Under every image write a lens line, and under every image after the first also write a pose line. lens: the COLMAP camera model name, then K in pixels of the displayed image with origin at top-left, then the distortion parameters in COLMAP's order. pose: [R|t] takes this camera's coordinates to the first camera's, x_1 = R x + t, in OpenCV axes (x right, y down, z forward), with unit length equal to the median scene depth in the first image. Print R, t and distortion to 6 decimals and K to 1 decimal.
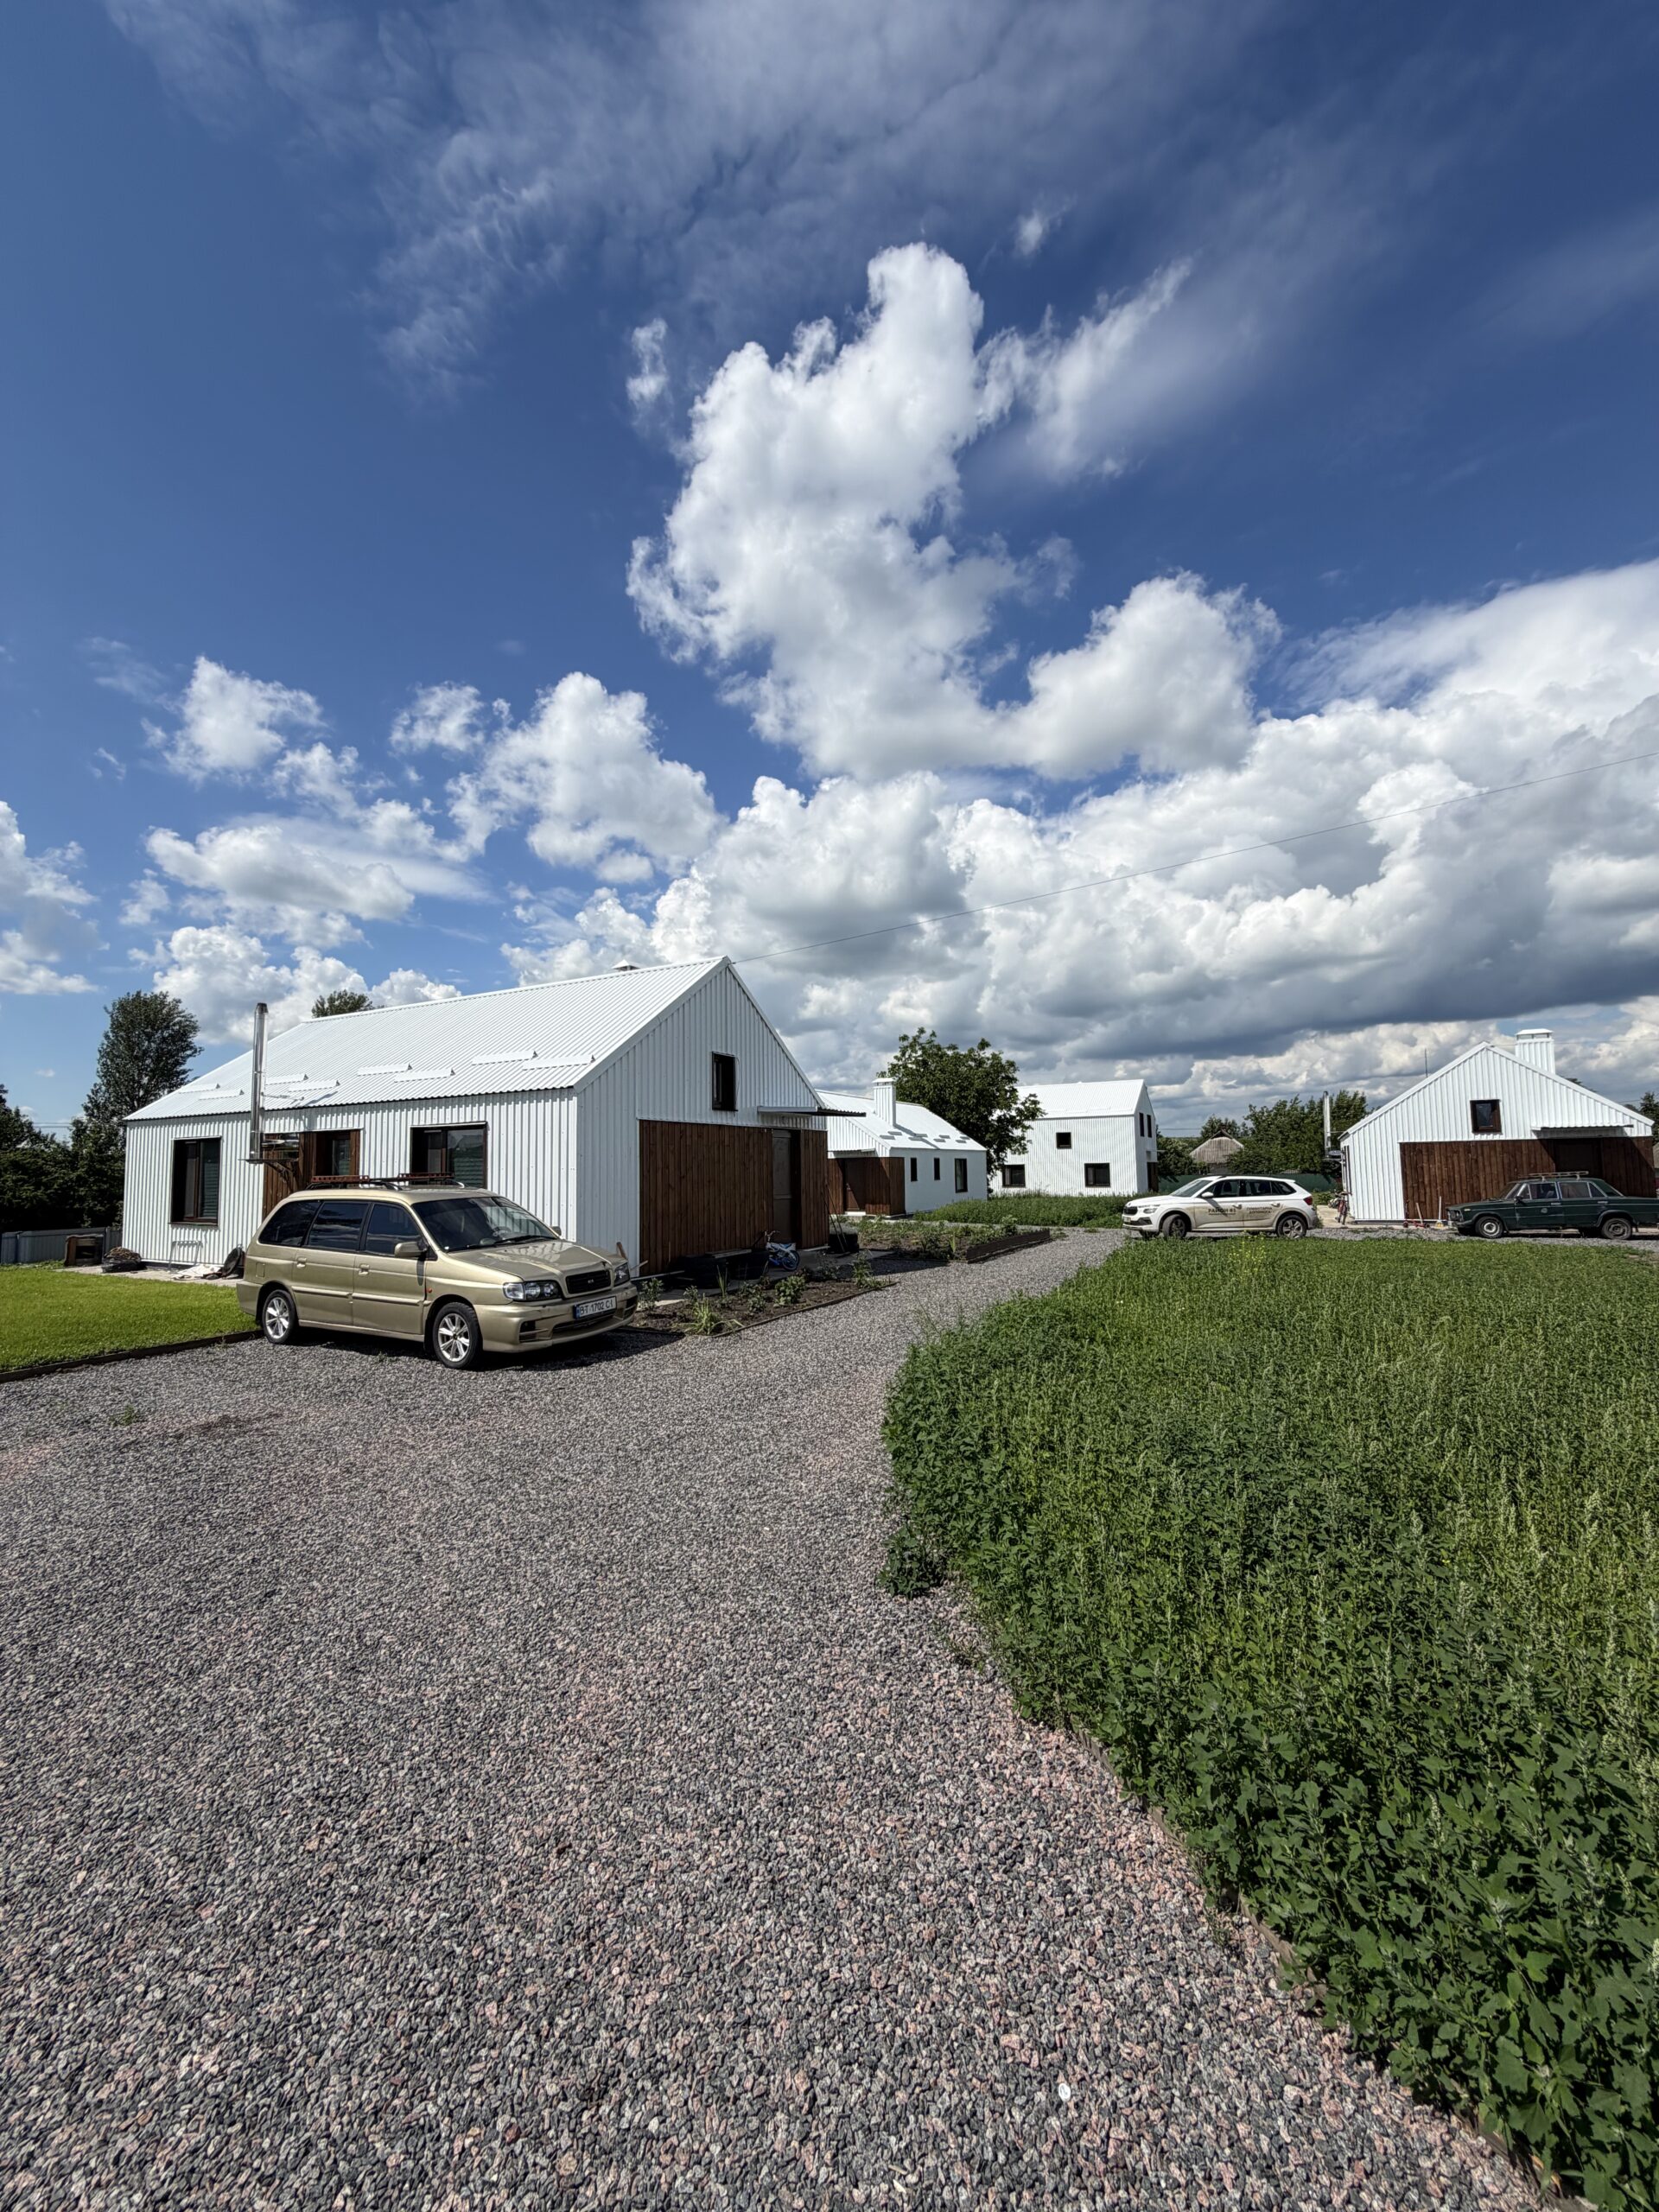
lens RADIAL K [[877.1, 0, 829.5], [0, 877.1, 1106.0], [0, 0, 1]] dist [0.000528, 0.000112]
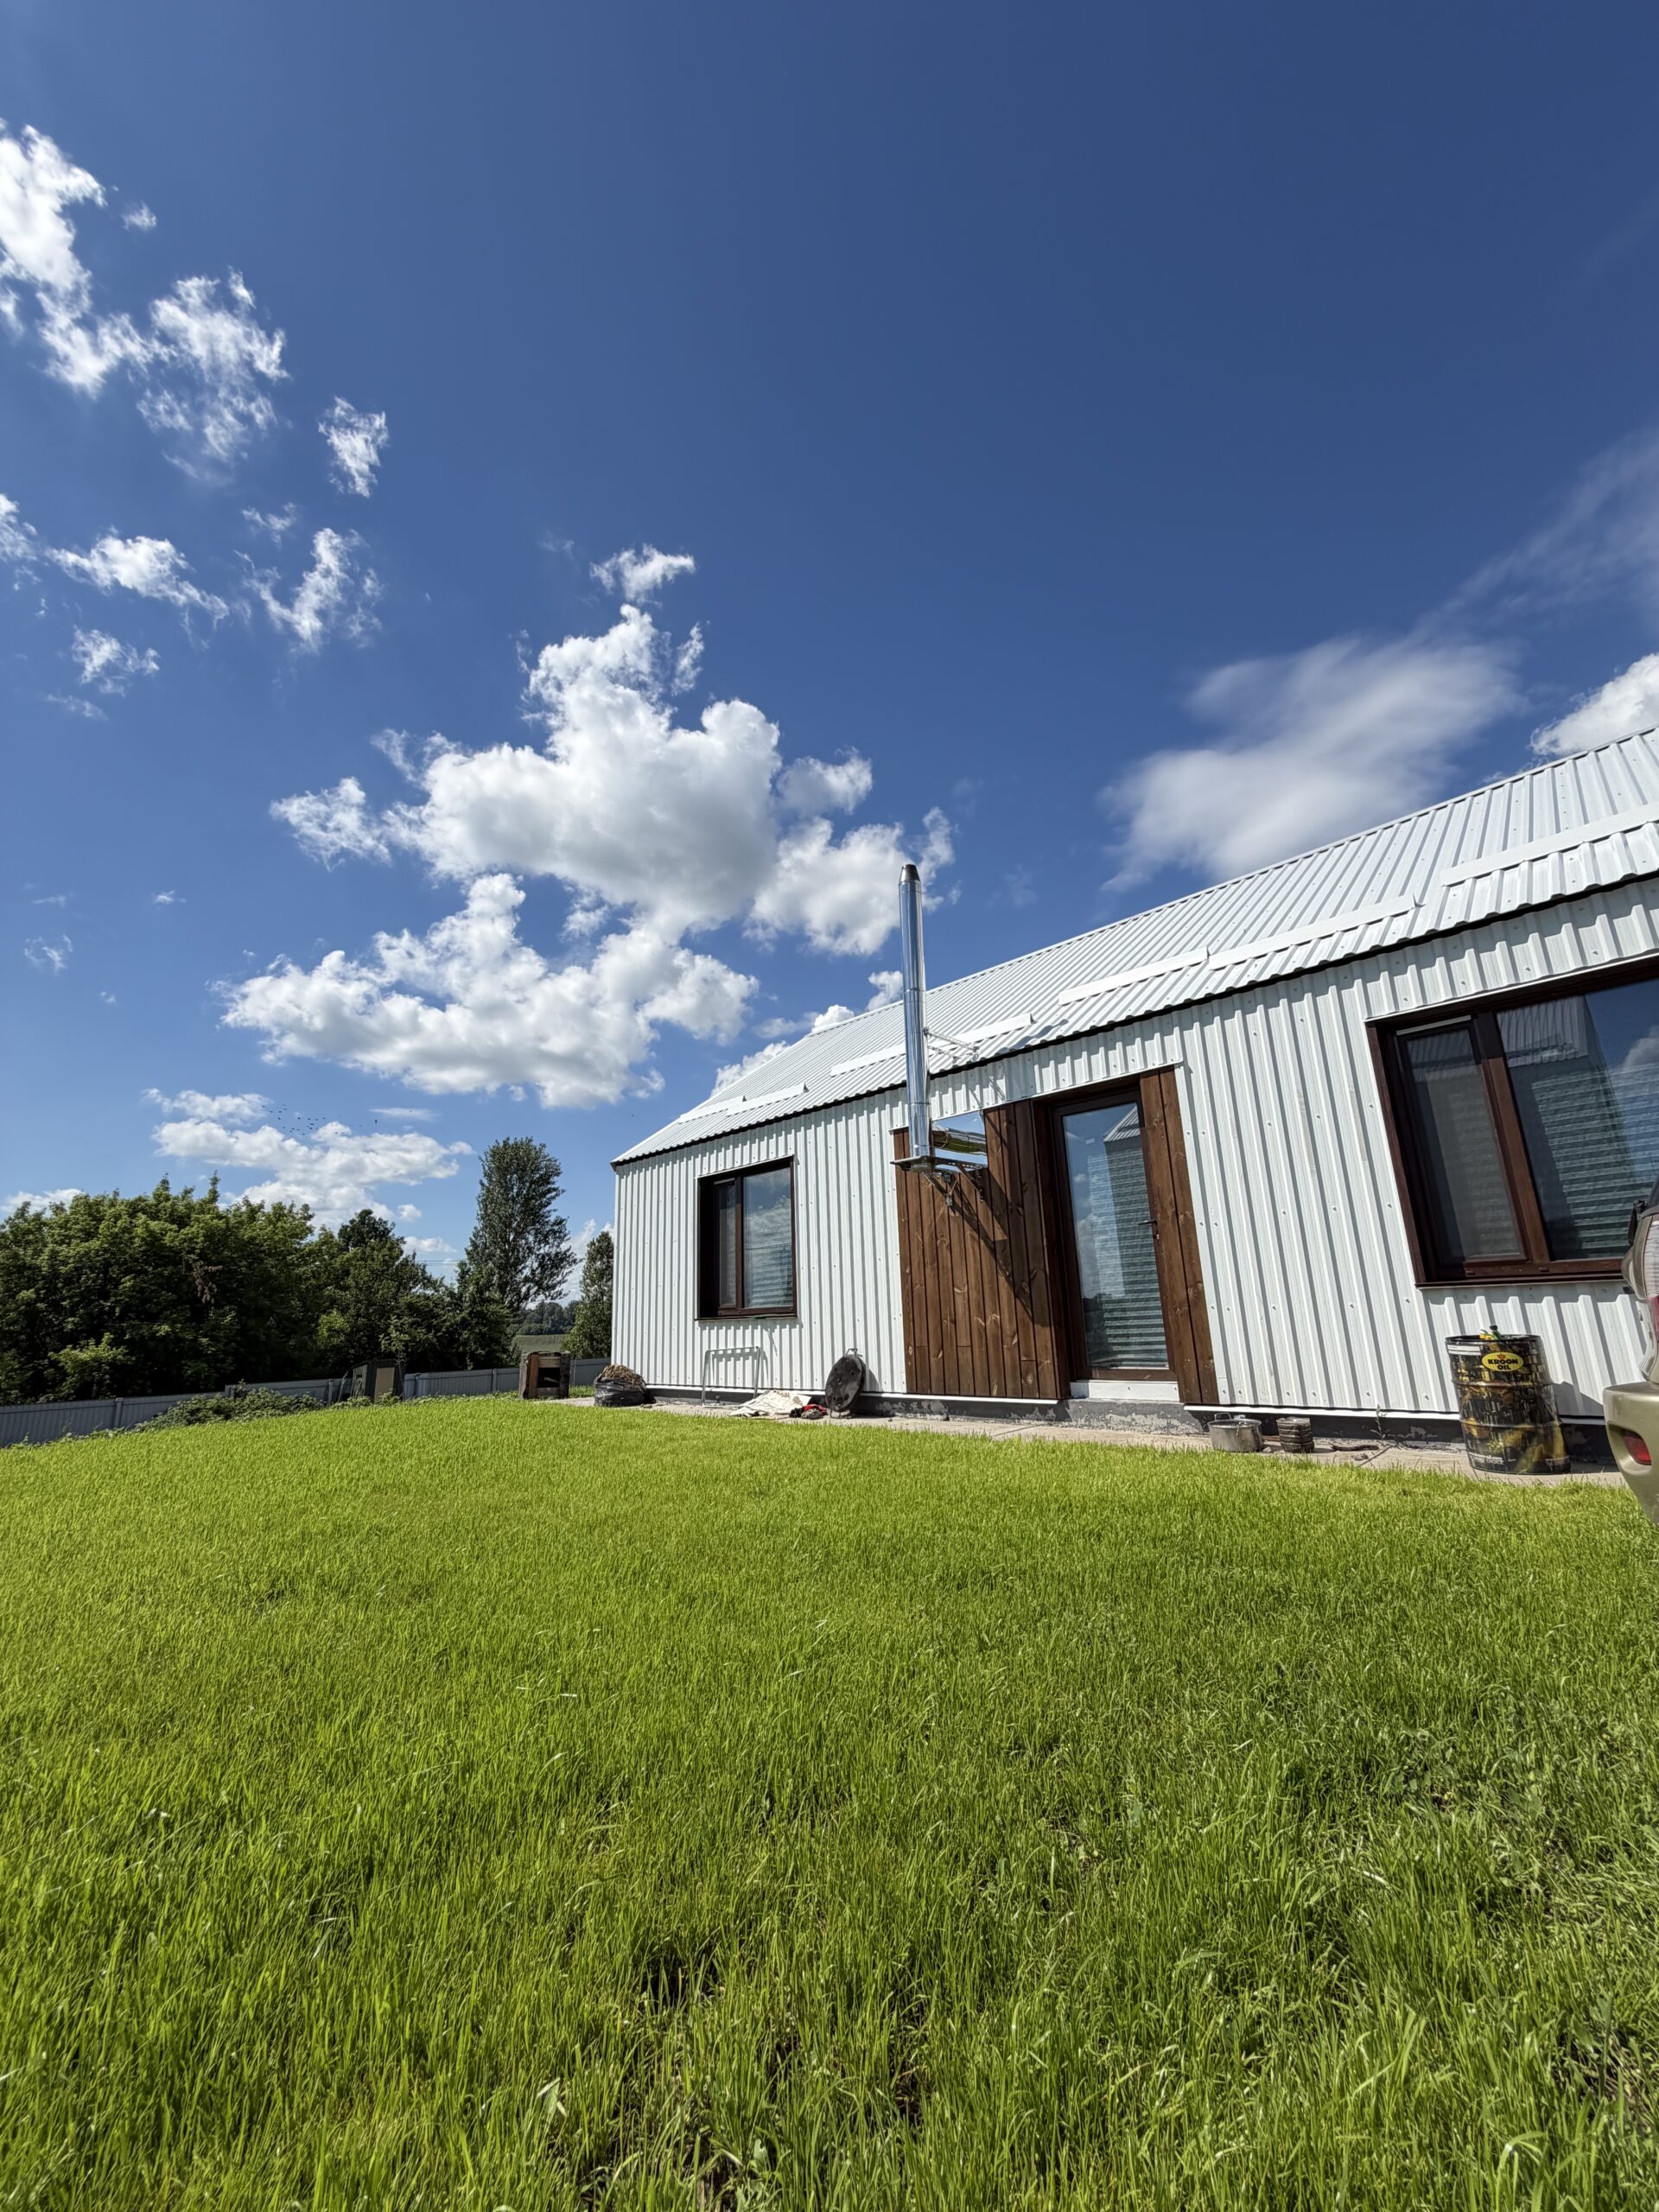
lens RADIAL K [[877.1, 0, 829.5], [0, 877.1, 1106.0], [0, 0, 1]] dist [0.000528, 0.000112]
pose [[0.956305, -0.089301, -0.278401, -0.486259], [0.040883, 0.983701, -0.175104, 0.098165], [0.289500, 0.156071, 0.944368, 0.448008]]
